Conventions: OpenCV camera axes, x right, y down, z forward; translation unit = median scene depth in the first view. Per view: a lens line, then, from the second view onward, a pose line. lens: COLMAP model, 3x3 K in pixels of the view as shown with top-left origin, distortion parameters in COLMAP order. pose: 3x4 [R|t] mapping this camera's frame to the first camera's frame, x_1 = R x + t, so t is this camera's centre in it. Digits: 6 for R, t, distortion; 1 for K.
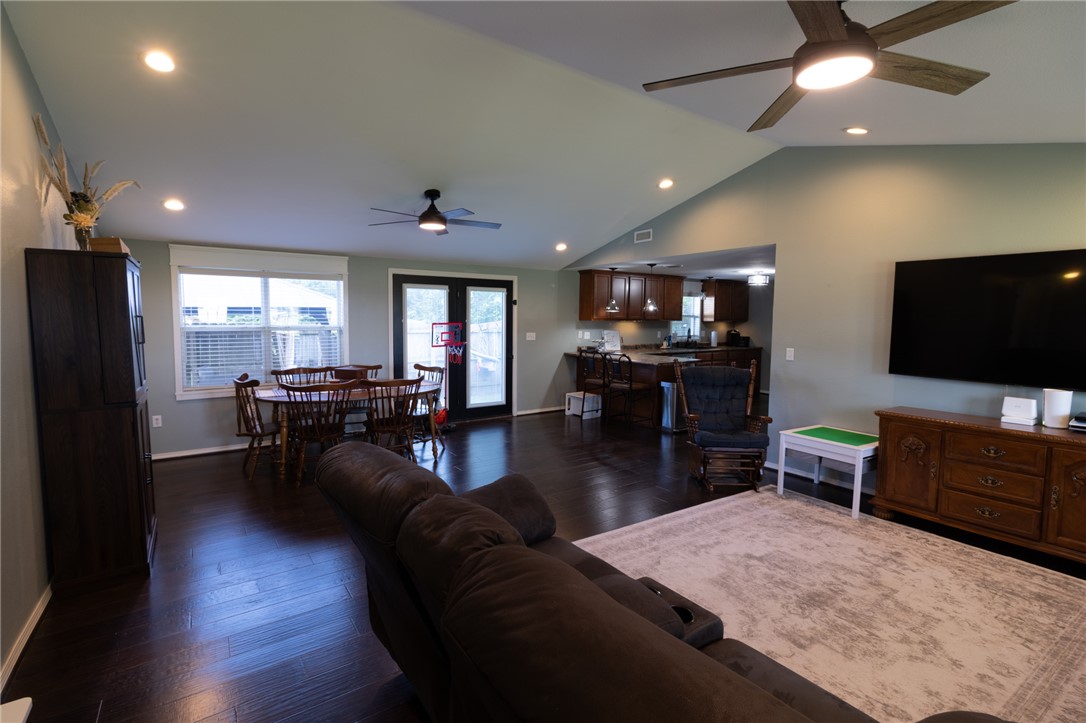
lens RADIAL K [[499.9, 0, 537.5], [0, 499.9, 353.0], [0, 0, 1]] dist [0.000913, 0.000002]
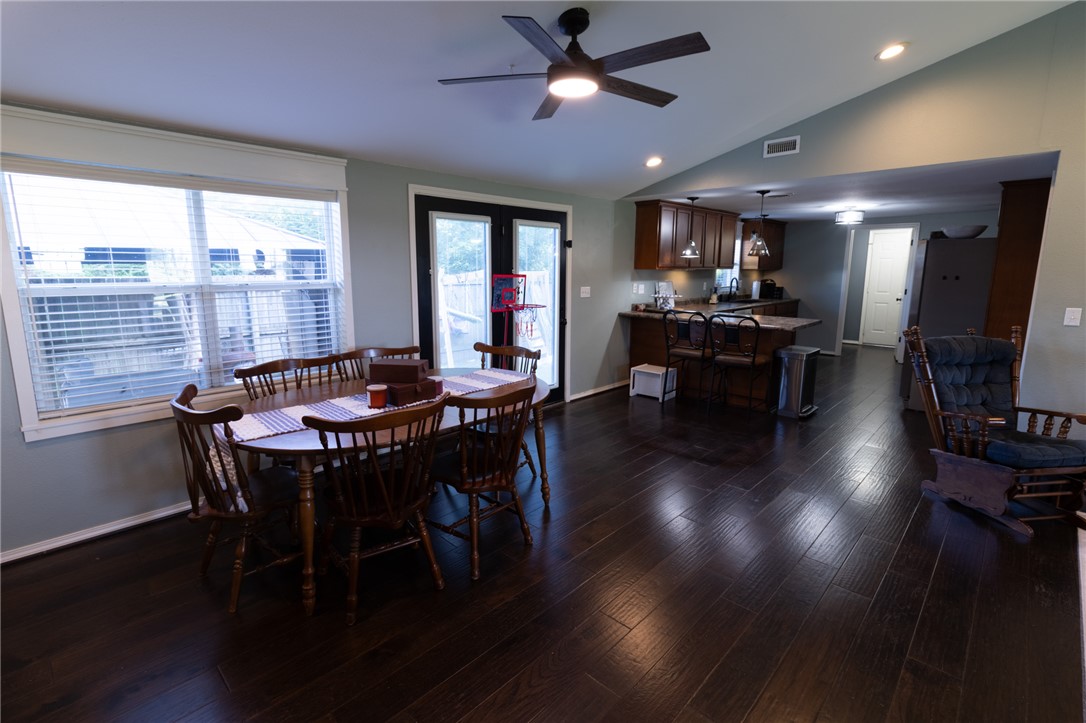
lens RADIAL K [[500.8, 0, 540.3], [0, 500.8, 350.5], [0, 0, 1]] dist [0.002755, -0.000062]
pose [[0.980316, -0.037486, 0.193844, -0.263084], [0.018651, 0.995003, 0.098092, -0.025274], [-0.196553, -0.092546, 0.976116, 0.353625]]
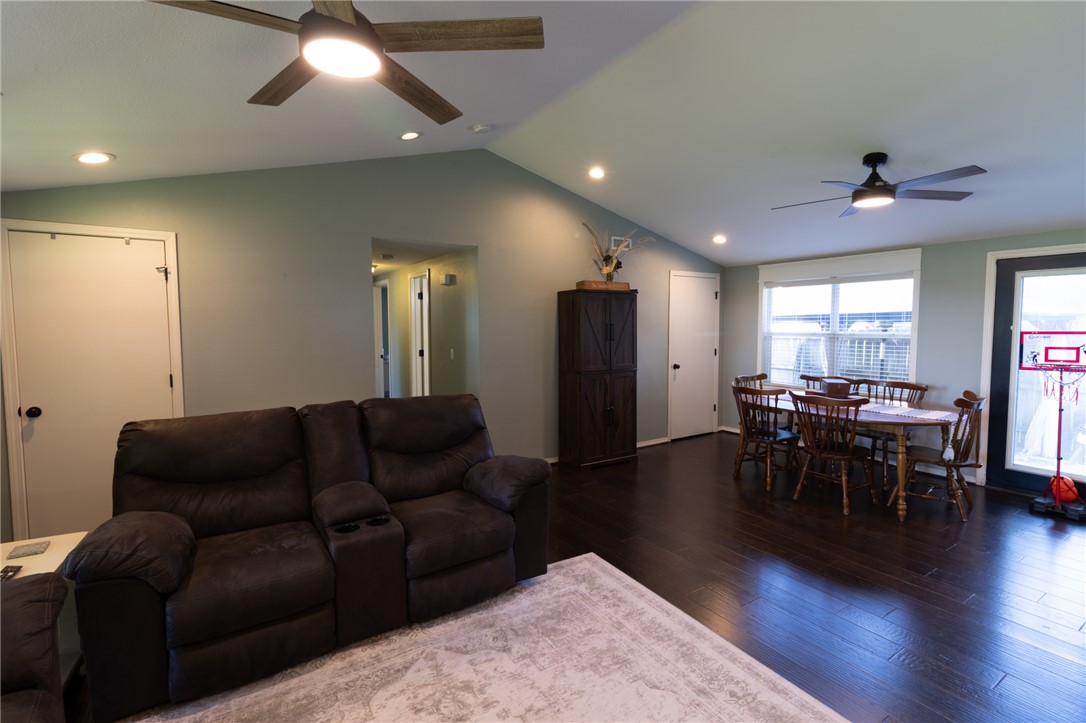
lens RADIAL K [[499.9, 0, 537.5], [0, 499.9, 353.0], [0, 0, 1]] dist [0.000913, 0.000002]
pose [[-0.040524, 0.053509, -0.997745, 0.428088], [-0.067344, 0.996148, 0.056159, -0.025832], [0.996906, 0.069468, -0.036764, 0.400641]]
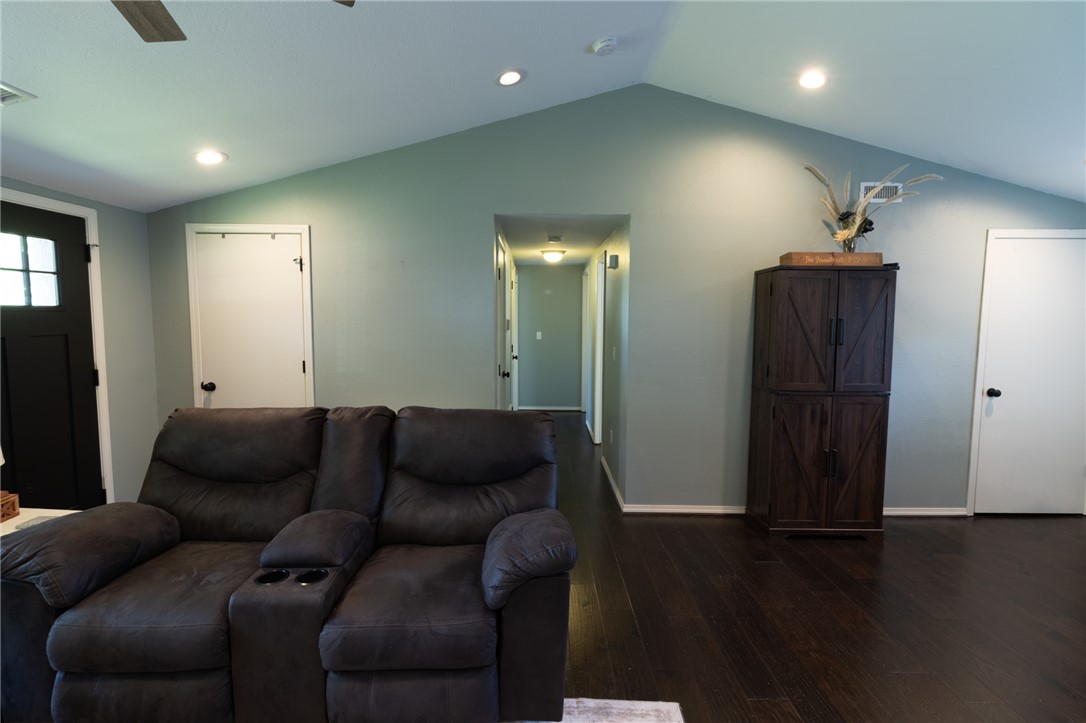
lens RADIAL K [[499.9, 0, 537.5], [0, 499.9, 353.0], [0, 0, 1]] dist [0.000913, 0.000002]
pose [[-0.572564, 0.052512, -0.818177, 0.213793], [-0.068918, 0.991332, 0.111855, -0.036859], [0.816959, 0.120431, -0.563981, 0.527590]]
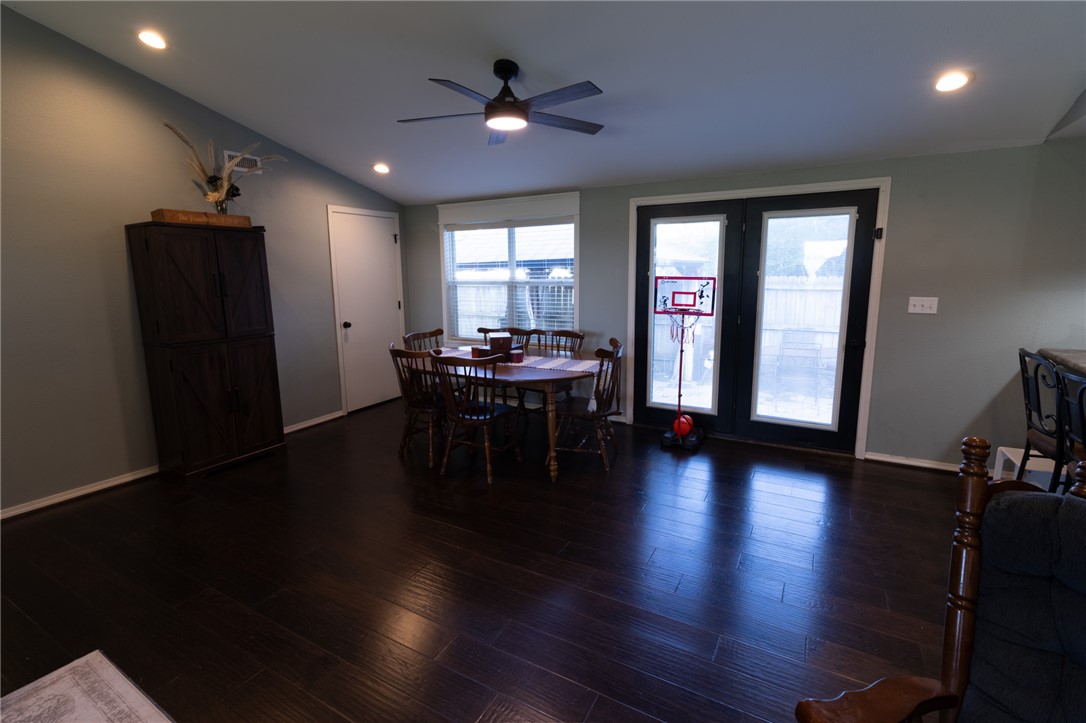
lens RADIAL K [[500.8, 0, 540.3], [0, 500.8, 350.5], [0, 0, 1]] dist [0.002755, -0.000062]
pose [[0.432517, 0.132240, -0.891875, 0.303591], [-0.049805, 0.991180, 0.122811, -0.036746], [0.900249, -0.008698, 0.435288, 0.566098]]
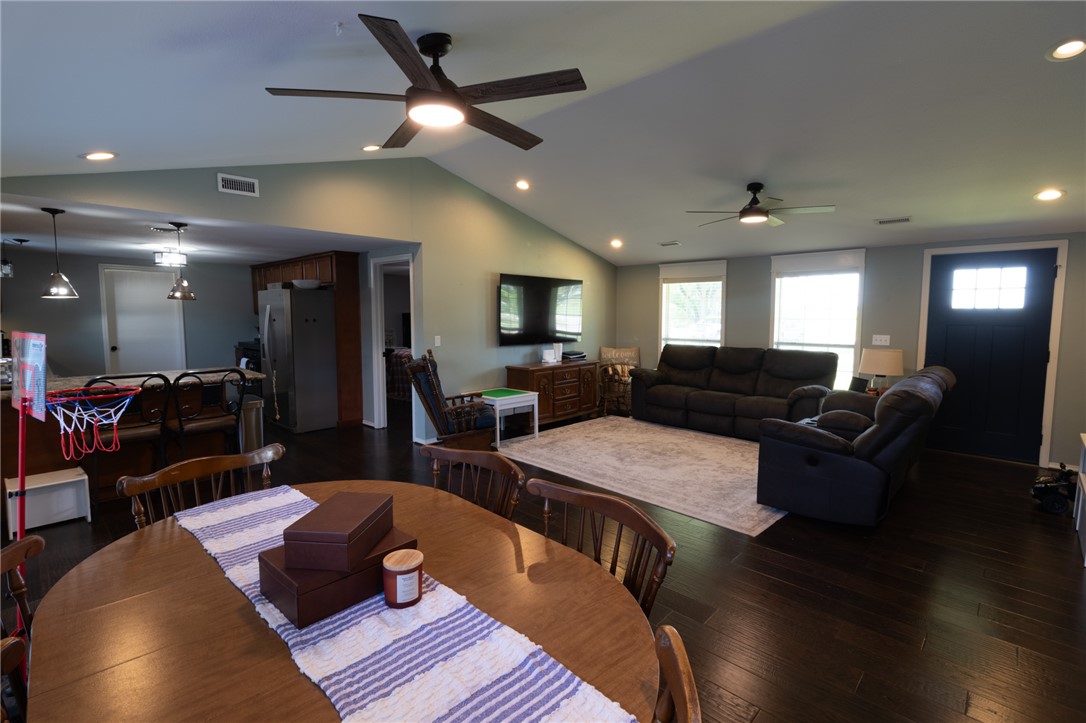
lens RADIAL K [[499.9, 0, 537.5], [0, 499.9, 353.0], [0, 0, 1]] dist [0.000913, 0.000002]
pose [[-0.197317, -0.090406, 0.976162, -0.518244], [0.067237, 0.992146, 0.105478, -0.058588], [-0.978031, 0.086447, -0.189689, 0.755150]]
